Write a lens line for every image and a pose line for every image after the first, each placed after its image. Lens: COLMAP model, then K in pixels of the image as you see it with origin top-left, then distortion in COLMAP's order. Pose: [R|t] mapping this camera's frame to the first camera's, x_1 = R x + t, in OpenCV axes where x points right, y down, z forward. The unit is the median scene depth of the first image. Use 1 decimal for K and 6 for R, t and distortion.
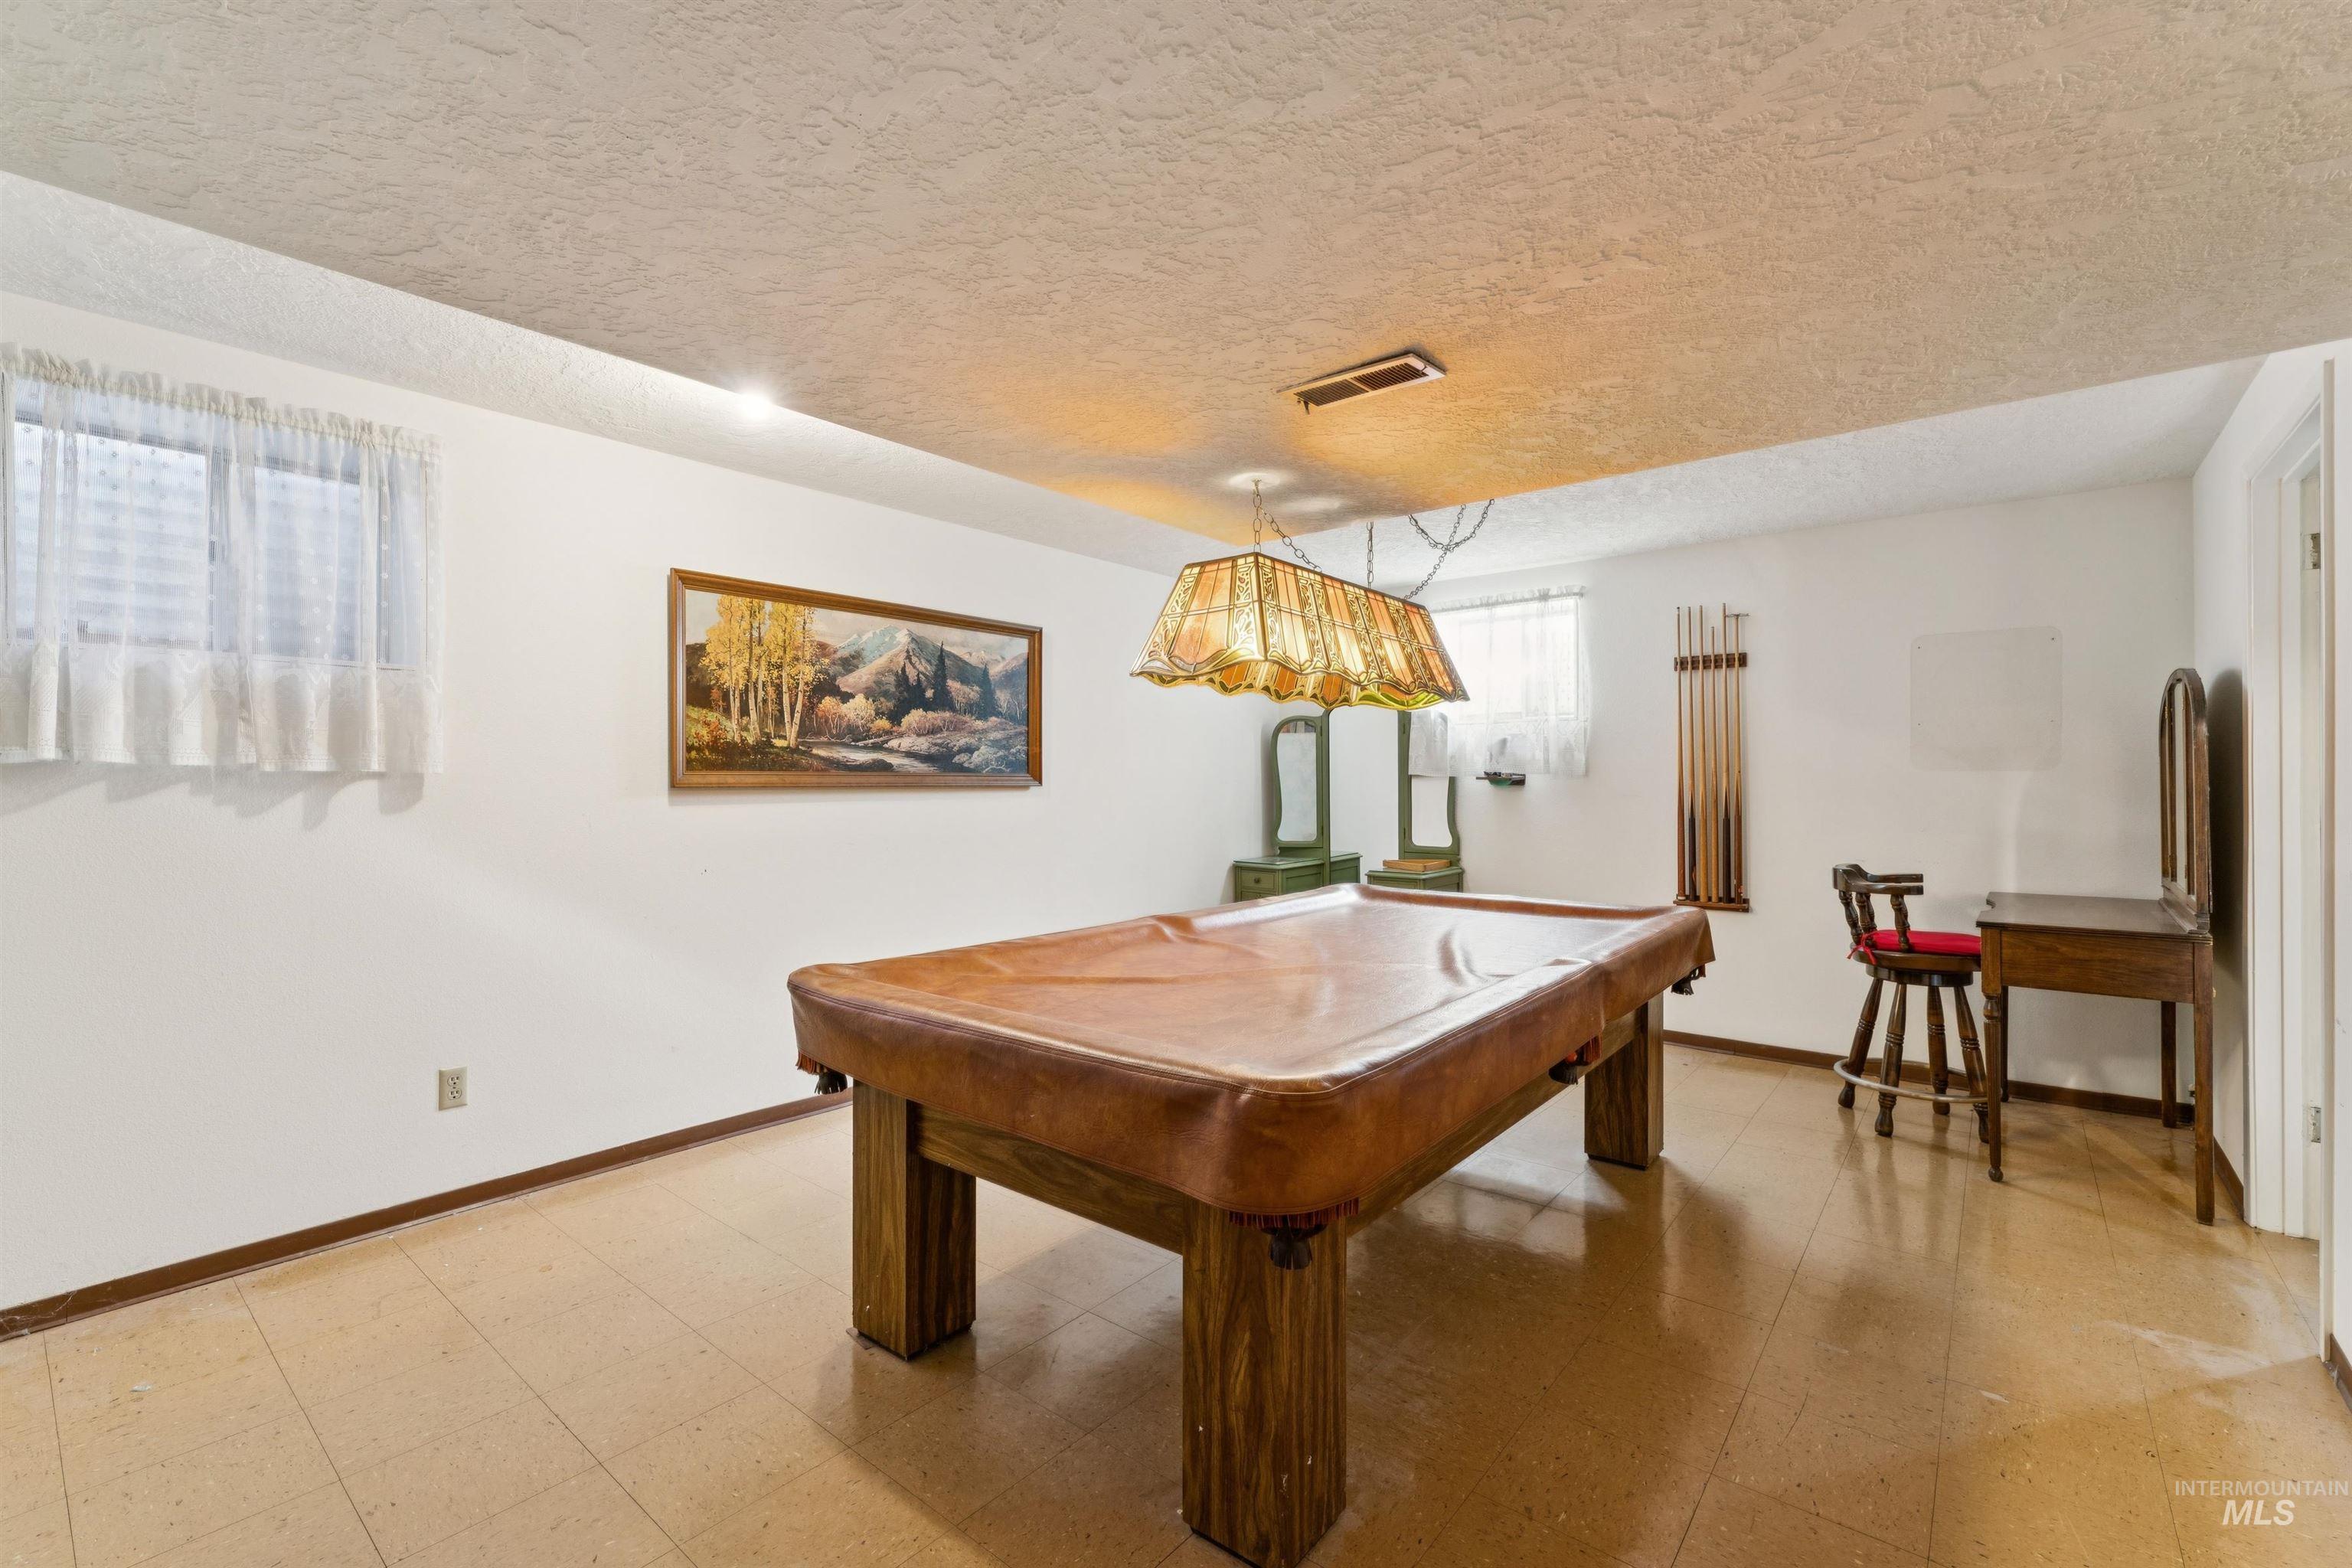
lens RADIAL K [[1025.7, 0, 1156.5], [0, 1025.7, 771.2], [0, 0, 1]] dist [0.003797, 0.000808]
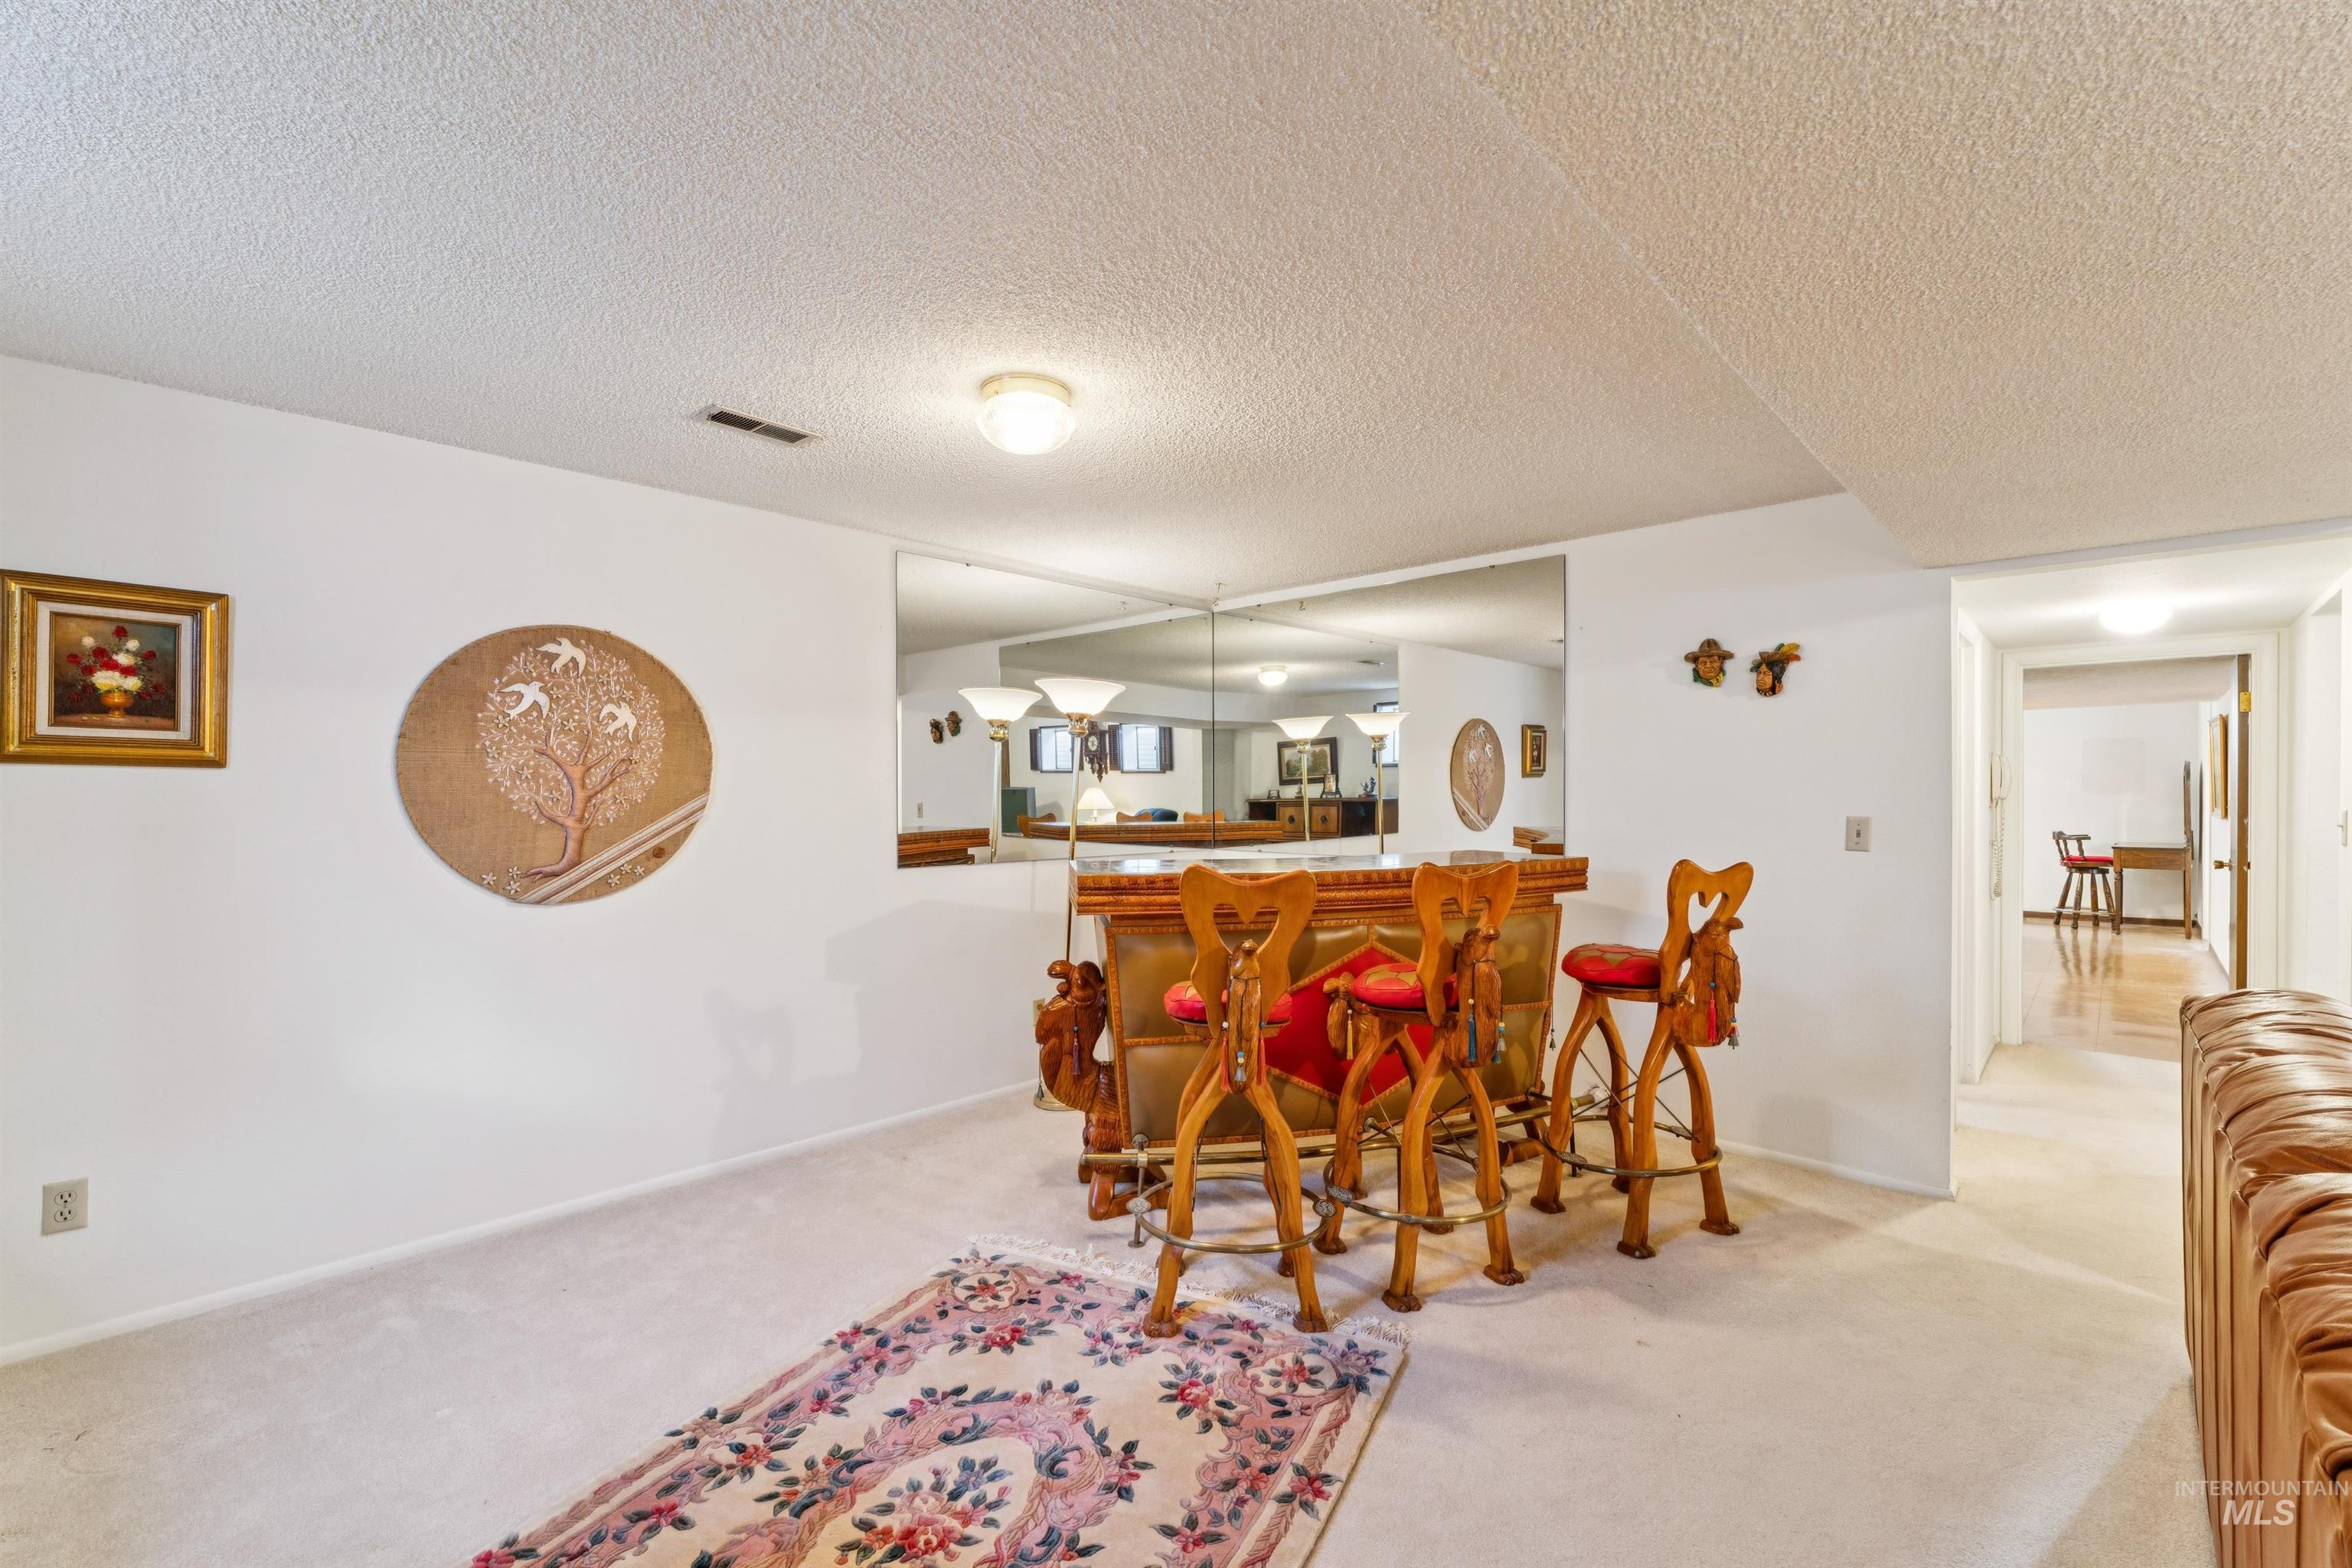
lens RADIAL K [[1025.7, 0, 1176.4], [0, 1025.7, 785.3], [0, 0, 1]] dist [0.003797, 0.000808]
pose [[0.997756, 0.015099, -0.065236, -1.427556], [-0.016324, 0.999700, -0.018286, 0.063208], [0.064941, 0.019310, 0.997702, -1.797741]]
